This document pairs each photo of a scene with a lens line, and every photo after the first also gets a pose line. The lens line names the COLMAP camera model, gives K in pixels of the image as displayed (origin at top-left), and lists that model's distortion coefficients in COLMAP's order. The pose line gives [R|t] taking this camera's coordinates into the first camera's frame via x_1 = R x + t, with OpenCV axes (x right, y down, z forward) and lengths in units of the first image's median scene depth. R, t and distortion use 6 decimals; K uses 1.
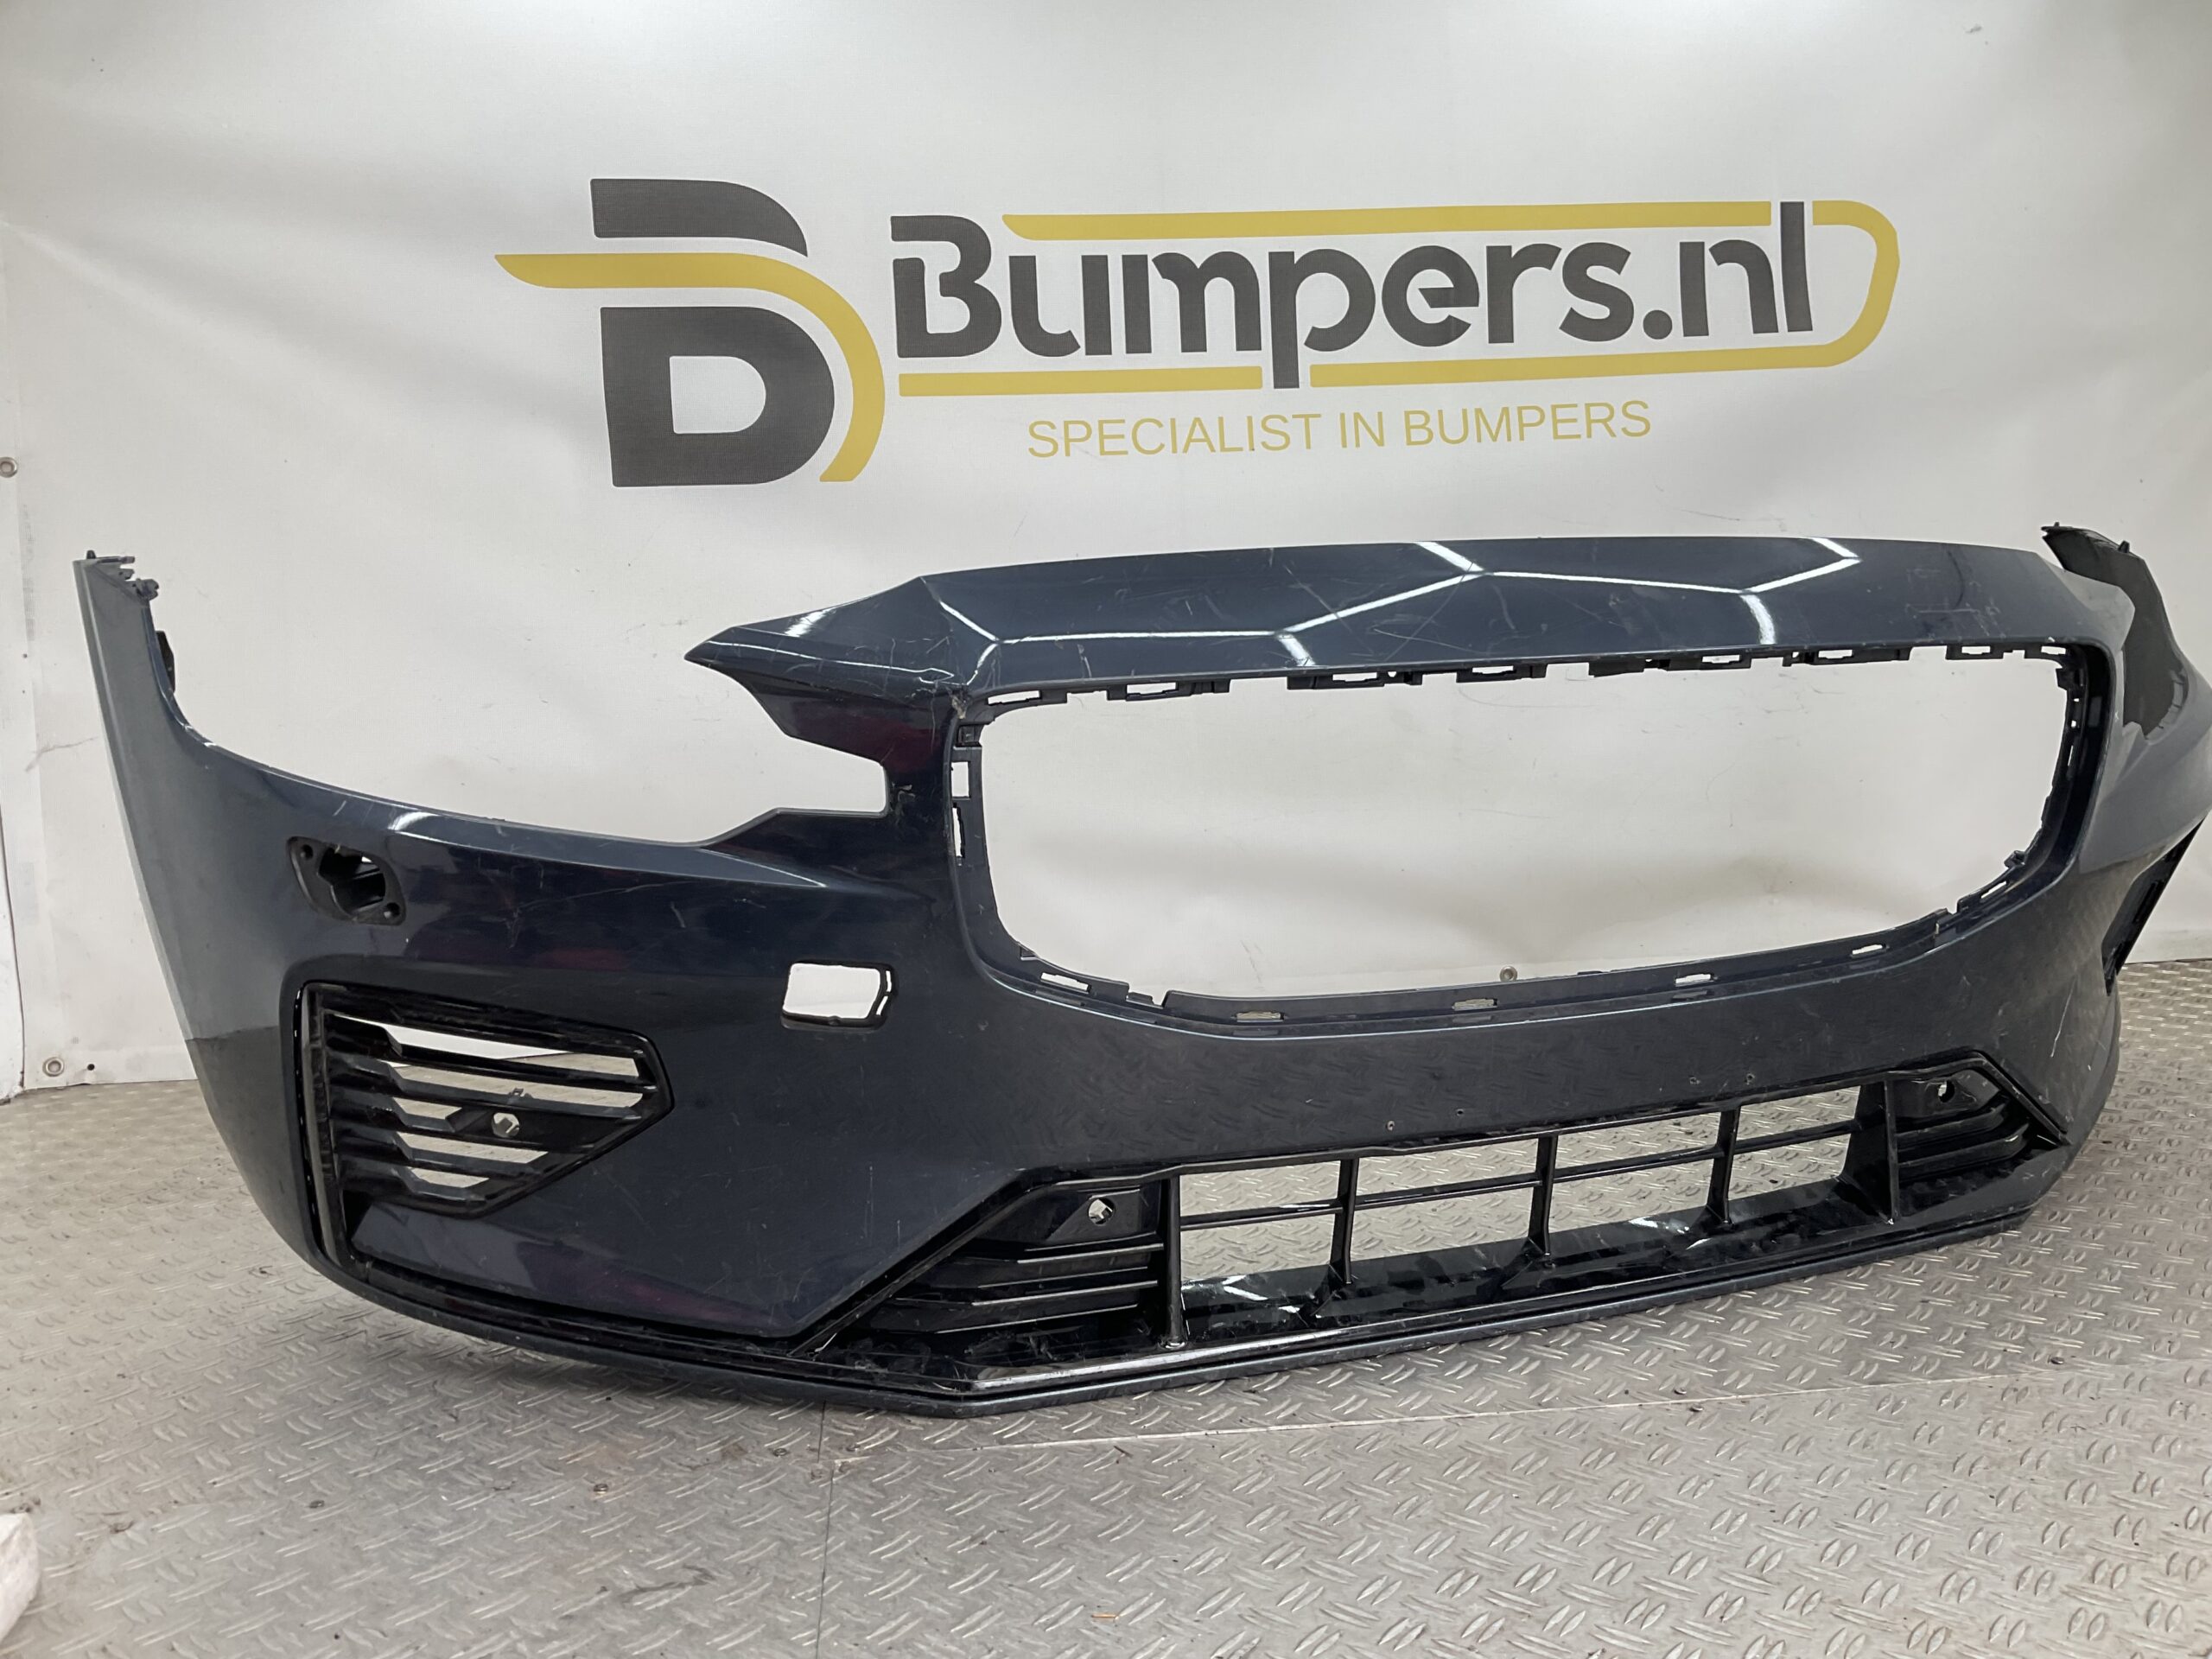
lens RADIAL K [[1885.4, 0, 1077.3], [0, 1885.4, 841.9], [0, 0, 1]] dist [0.088458, -0.172210]
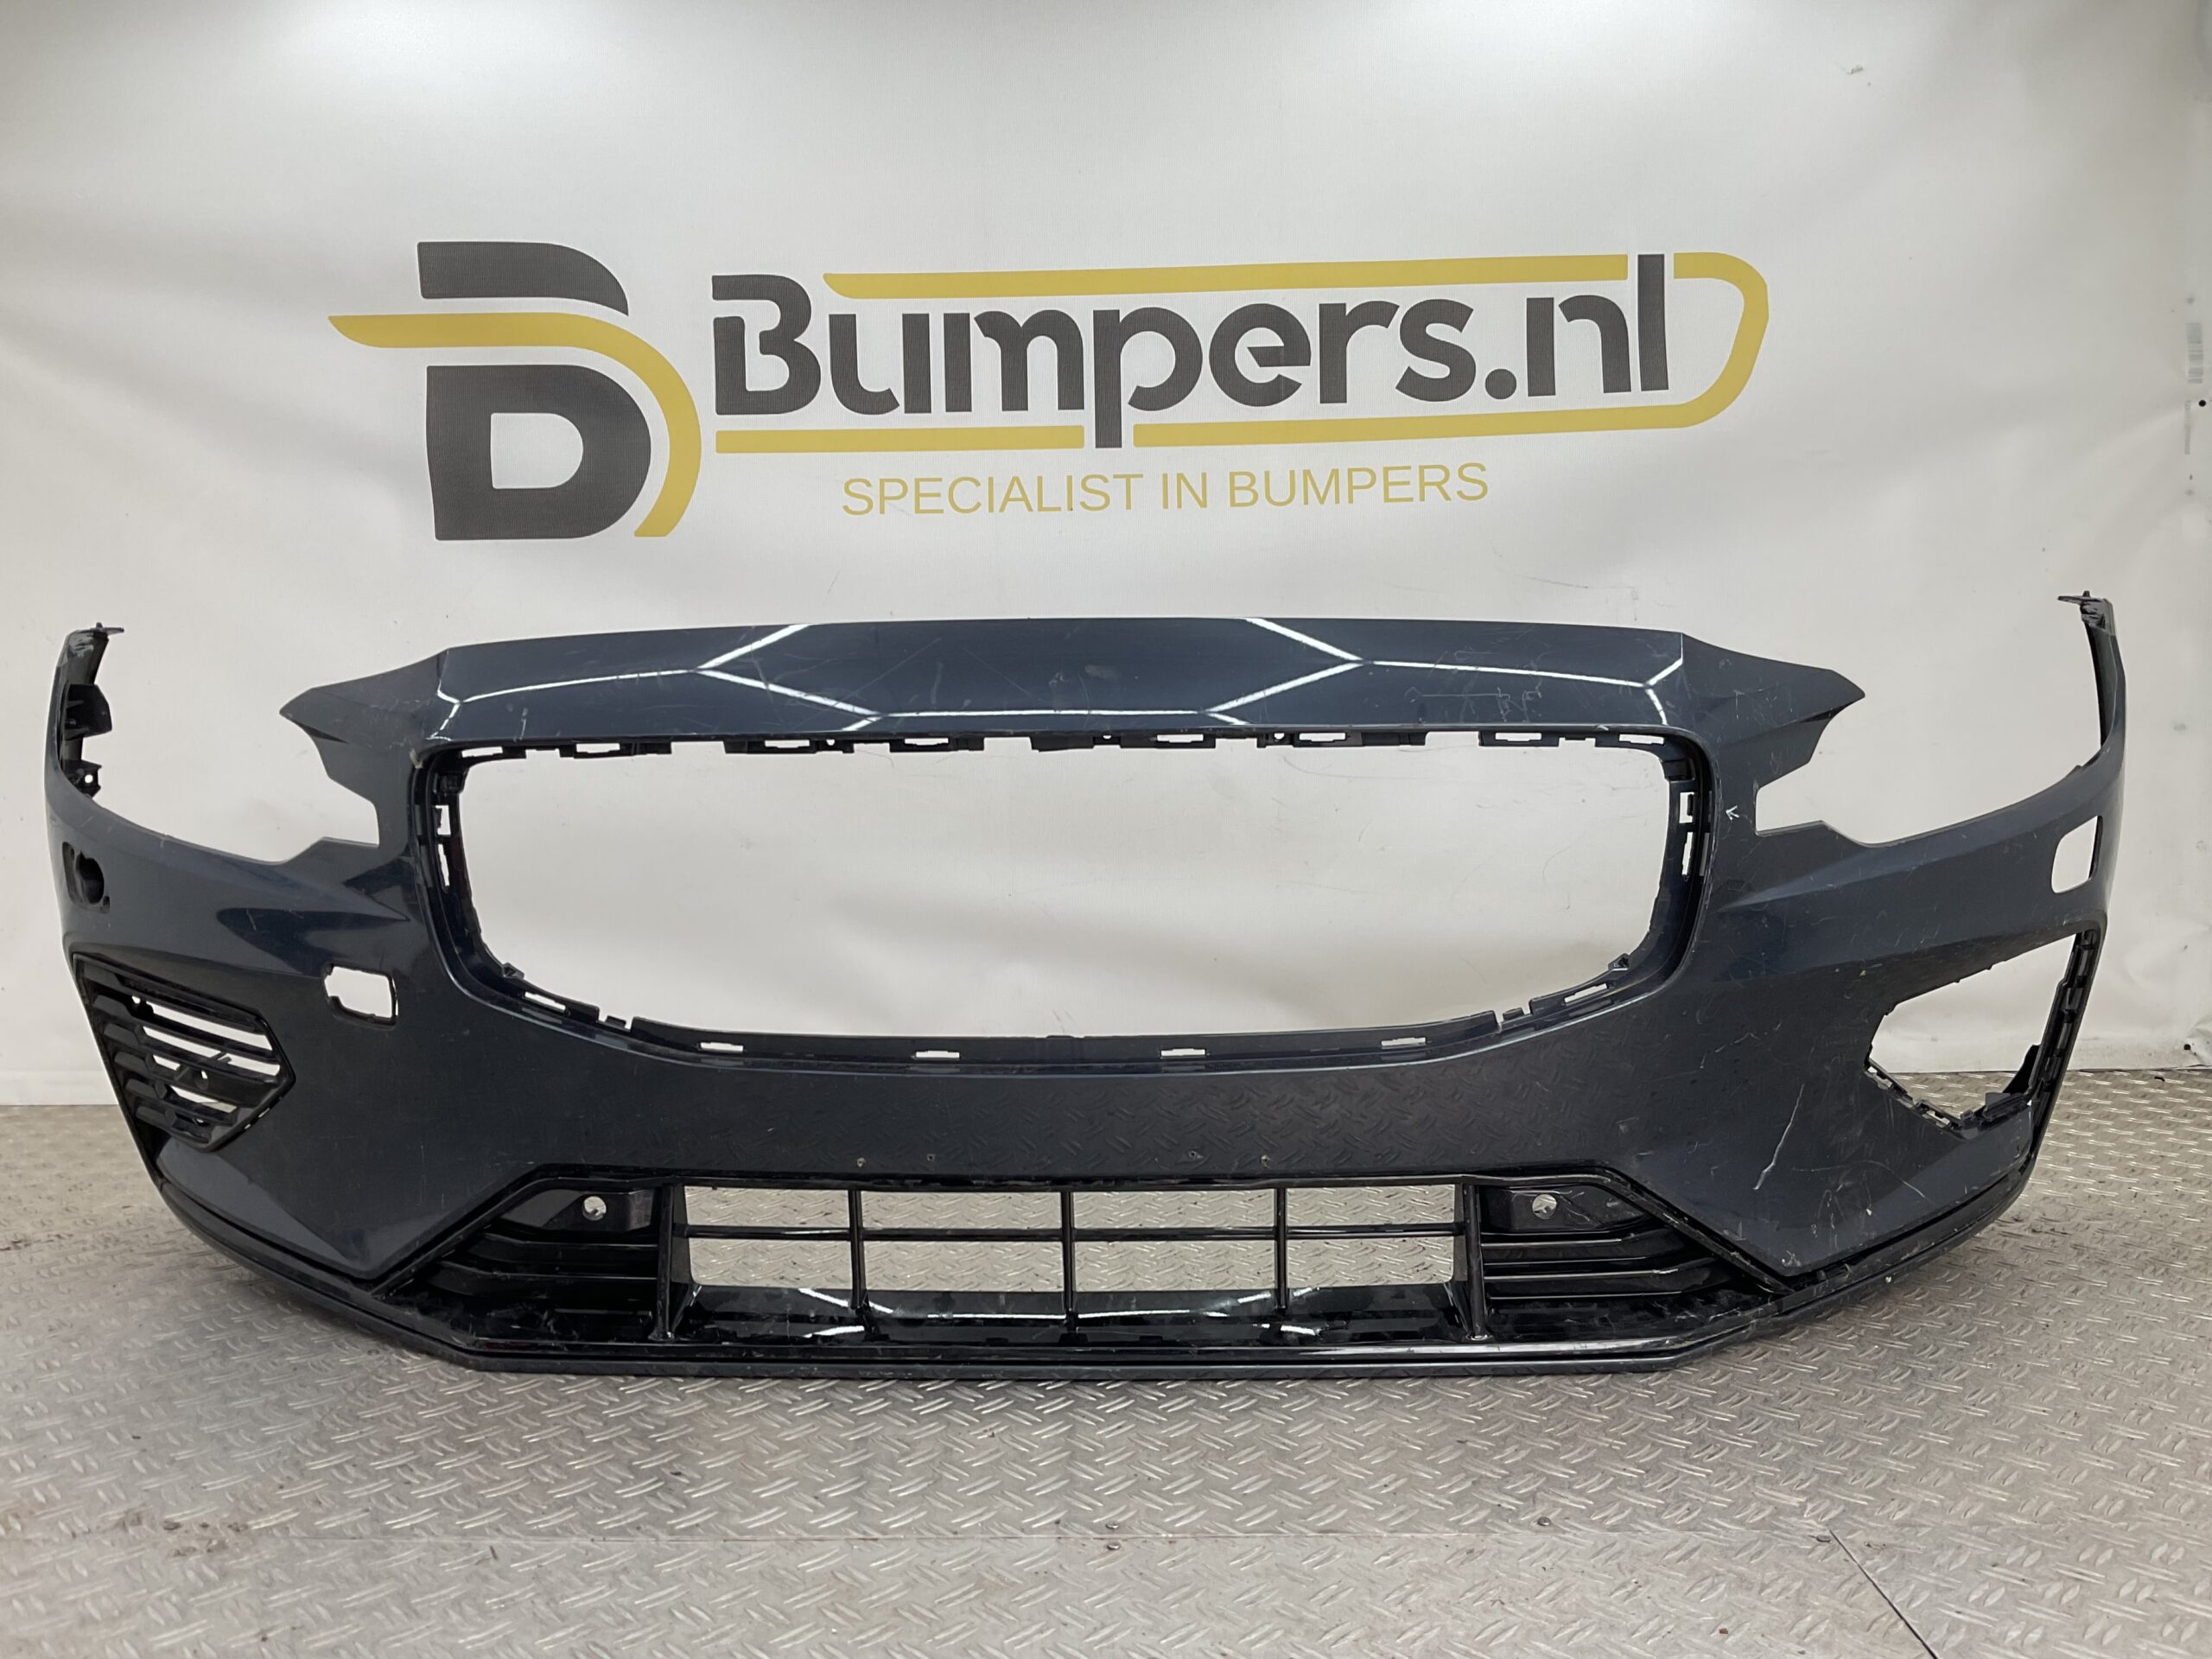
lens RADIAL K [[1885.4, 0, 1118.6], [0, 1885.4, 842.2], [0, 0, 1]] dist [0.088458, -0.172210]
pose [[0.993037, 0.027169, -0.114624, 0.243312], [-0.030477, 0.999165, -0.027208, -0.009205], [0.113789, 0.030512, 0.993036, 0.035527]]
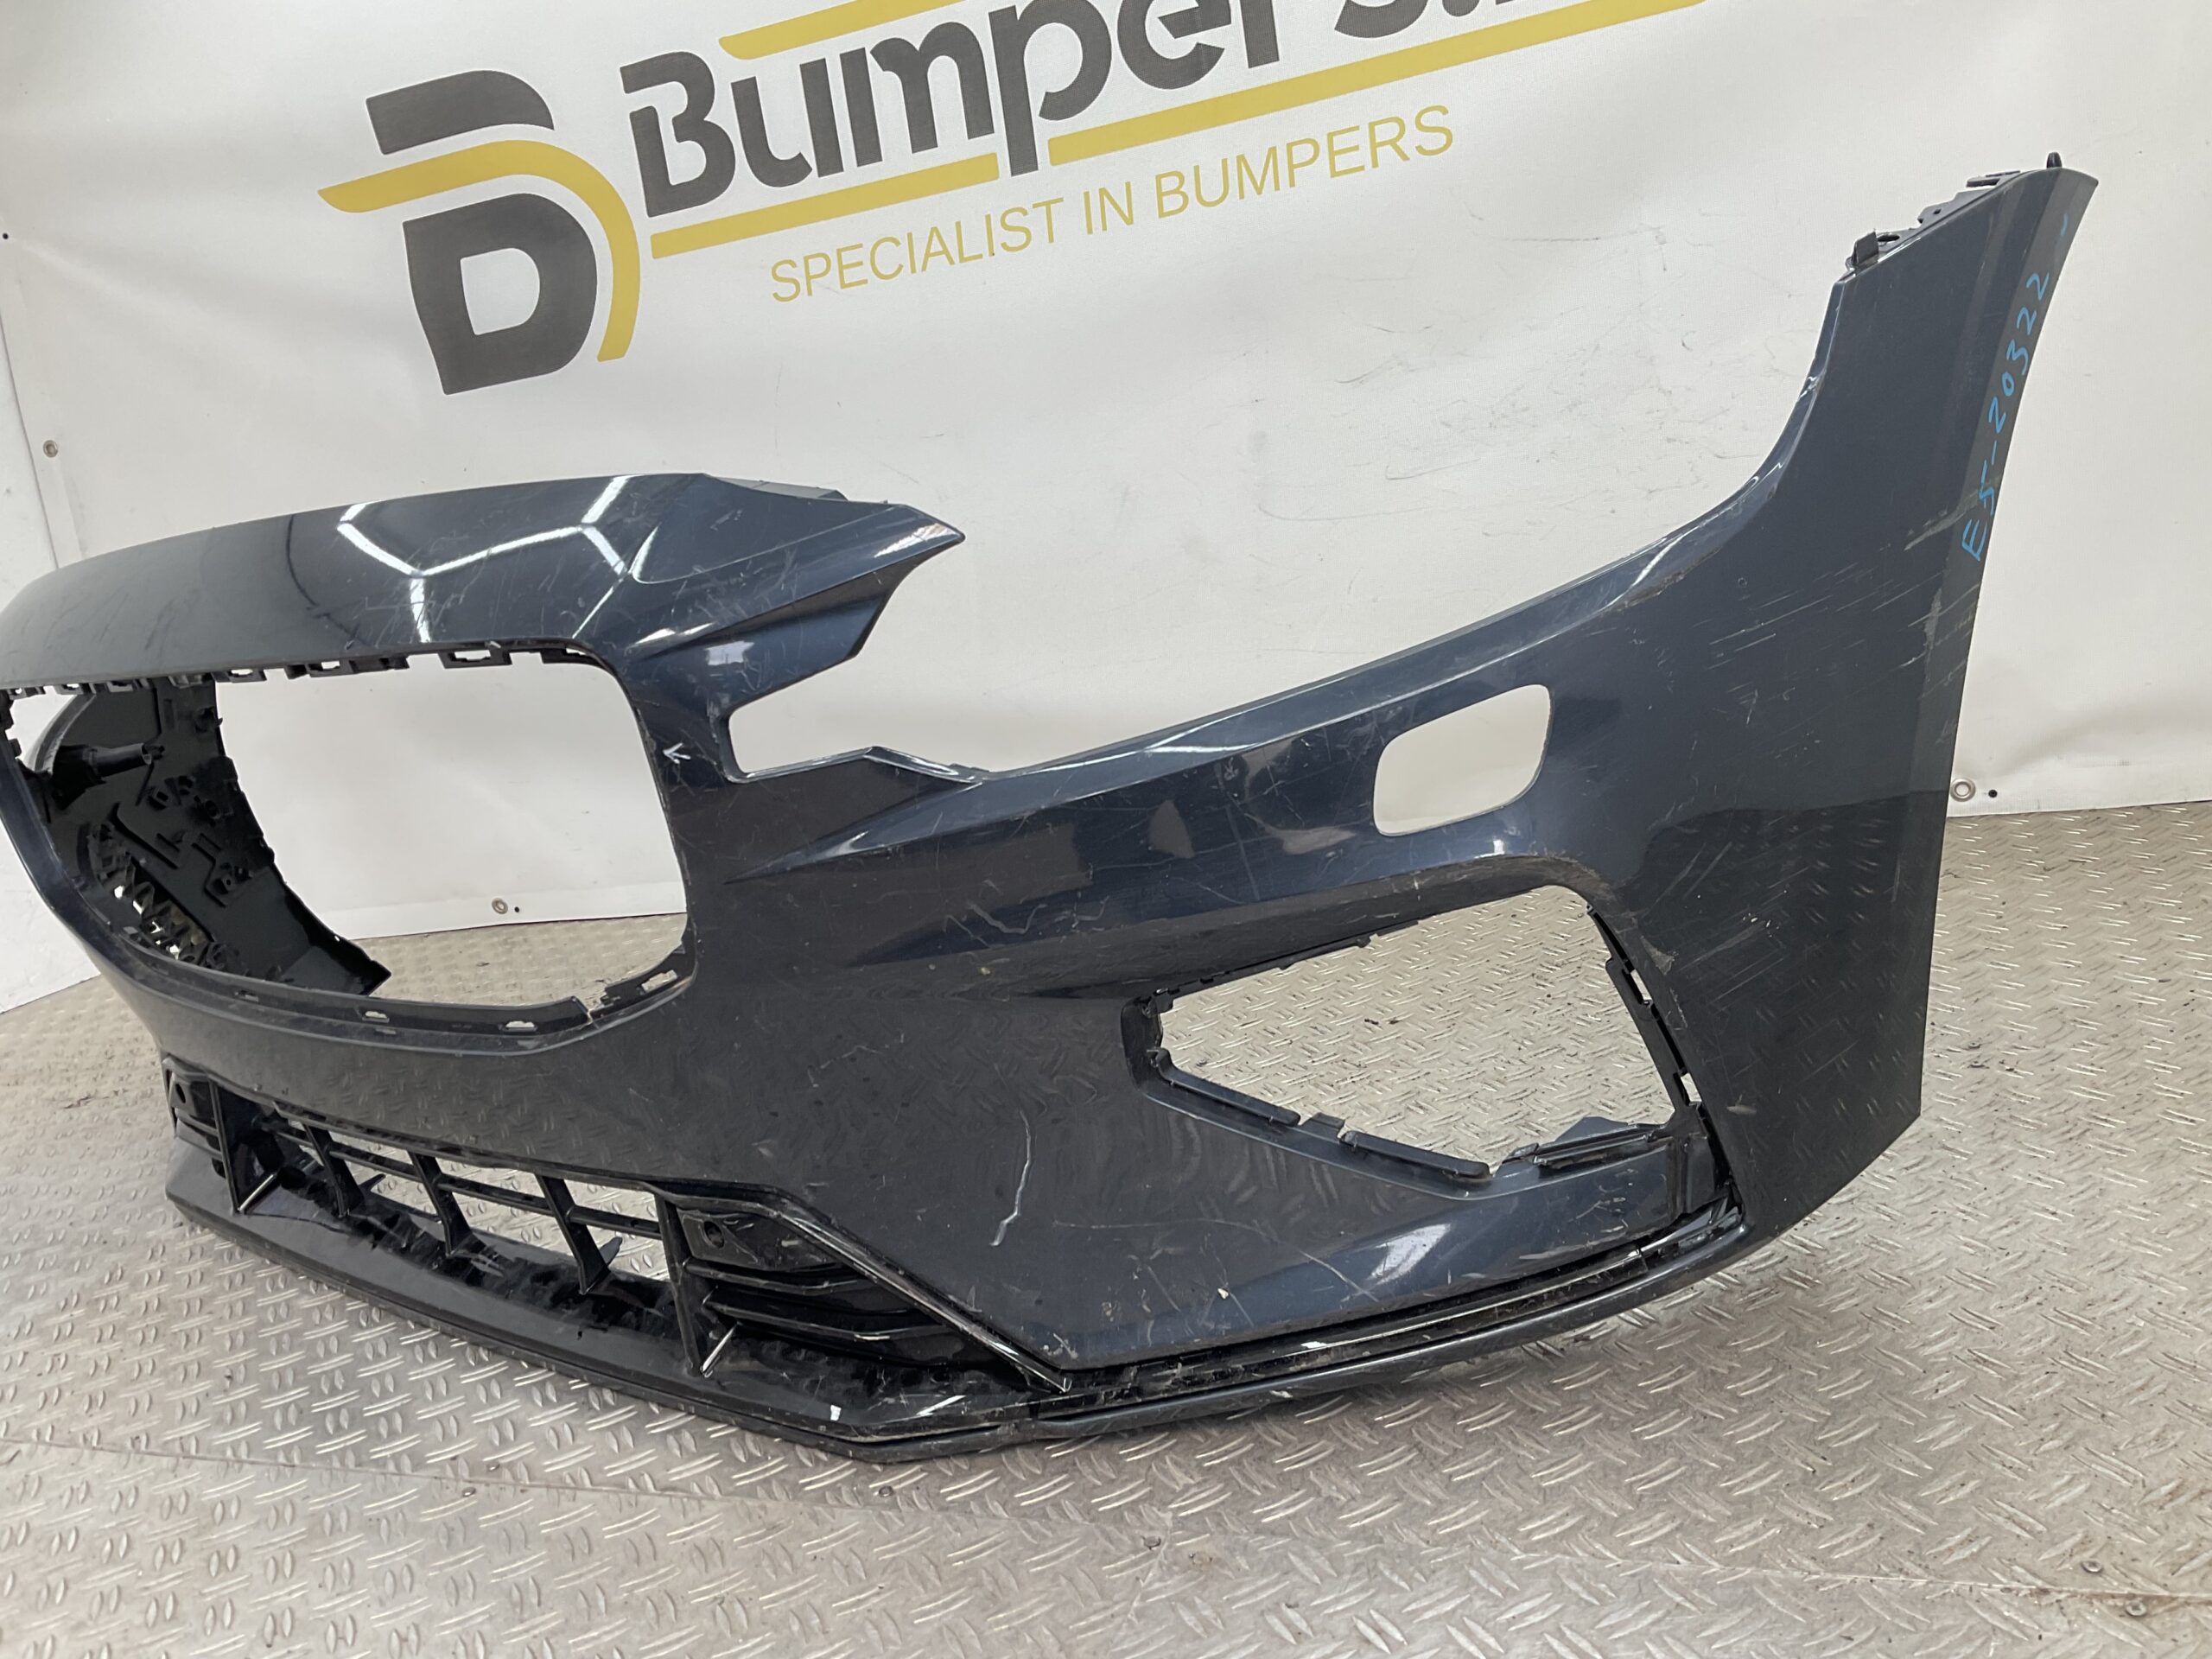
lens RADIAL K [[1885.4, 0, 1068.5], [0, 1885.4, 862.8], [0, 0, 1]] dist [0.088458, -0.172210]
pose [[0.879148, -0.009437, -0.476455, 0.559007], [0.086418, 0.986384, 0.139921, -0.051888], [0.468647, -0.164185, 0.867994, 0.217924]]
